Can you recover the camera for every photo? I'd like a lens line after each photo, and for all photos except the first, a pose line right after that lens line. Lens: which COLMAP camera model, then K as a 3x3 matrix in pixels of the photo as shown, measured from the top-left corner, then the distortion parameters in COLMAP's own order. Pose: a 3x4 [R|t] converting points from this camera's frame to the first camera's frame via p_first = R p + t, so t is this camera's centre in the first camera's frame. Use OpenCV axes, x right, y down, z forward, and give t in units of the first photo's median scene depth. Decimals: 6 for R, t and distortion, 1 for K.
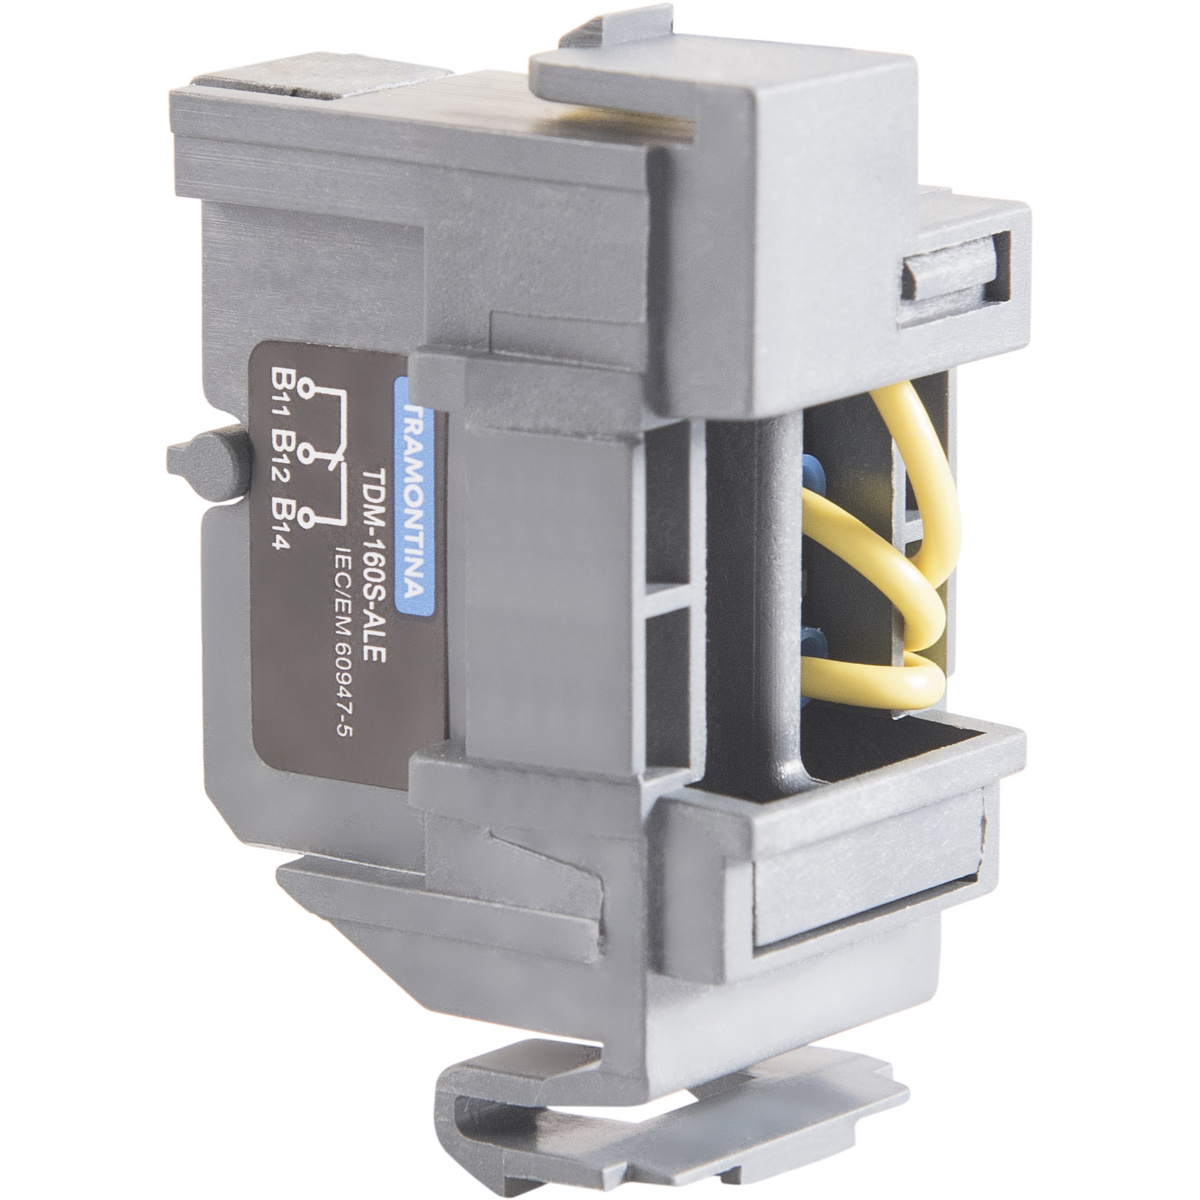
lens RADIAL K [[7960.8, 0, 600.0], [0, 7960.8, 600.0], [0, 0, 1]] dist [2.371474, -15.531679]
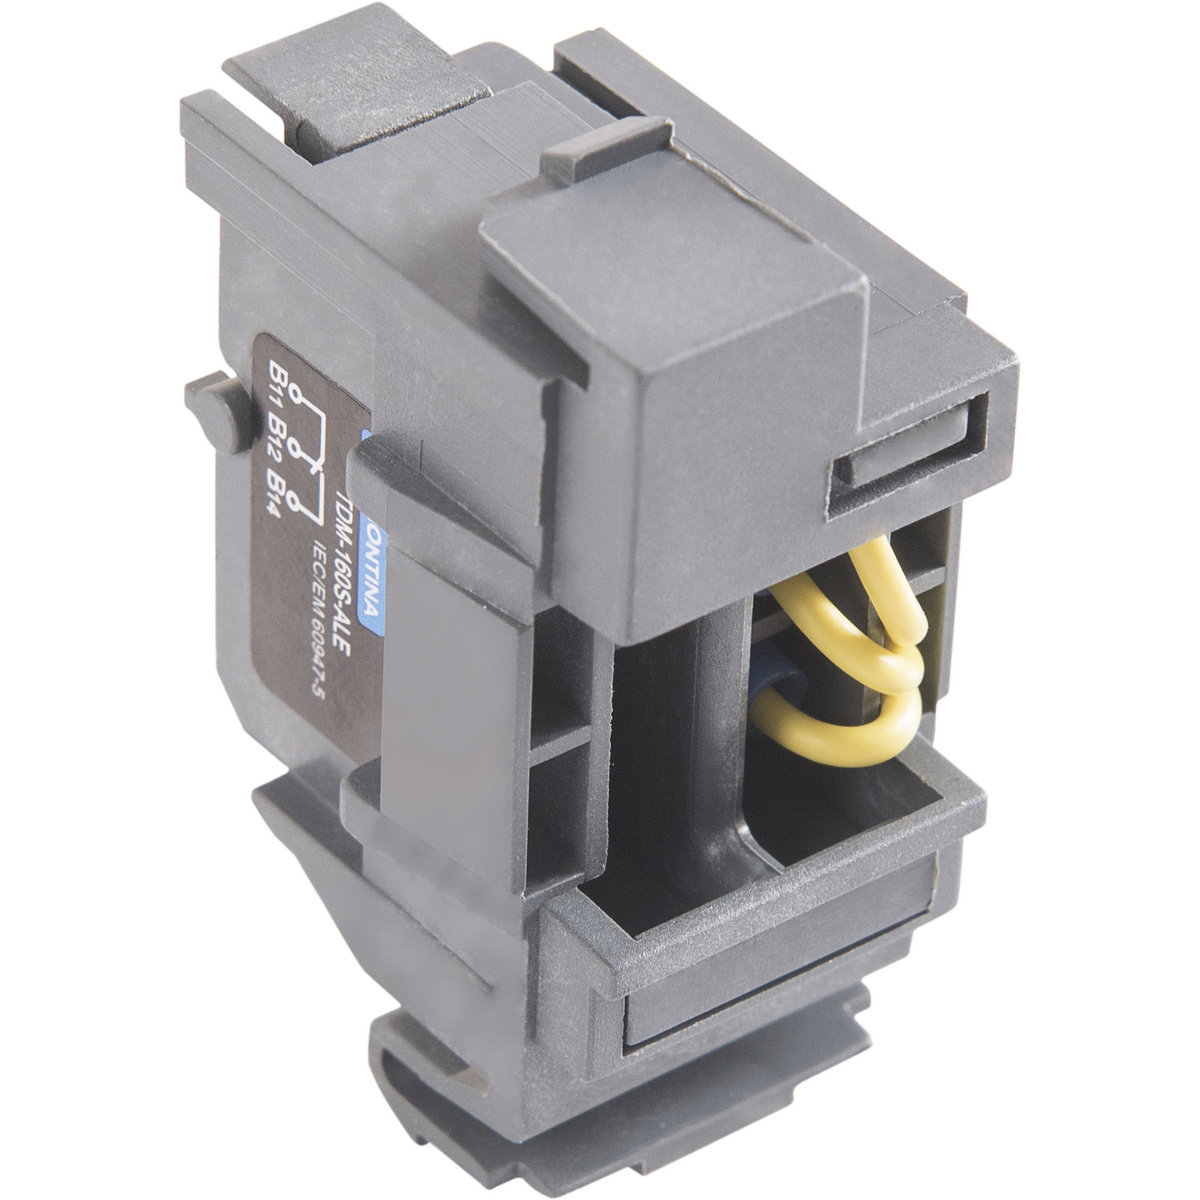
lens RADIAL K [[7960.8, 0, 600.0], [0, 7960.8, 600.0], [0, 0, 1]] dist [2.371474, -15.531679]
pose [[0.957947, 0.195176, -0.210342, 0.214665], [-0.090108, 0.900572, 0.425266, -0.431225], [0.272430, -0.388429, 0.880287, 0.121622]]
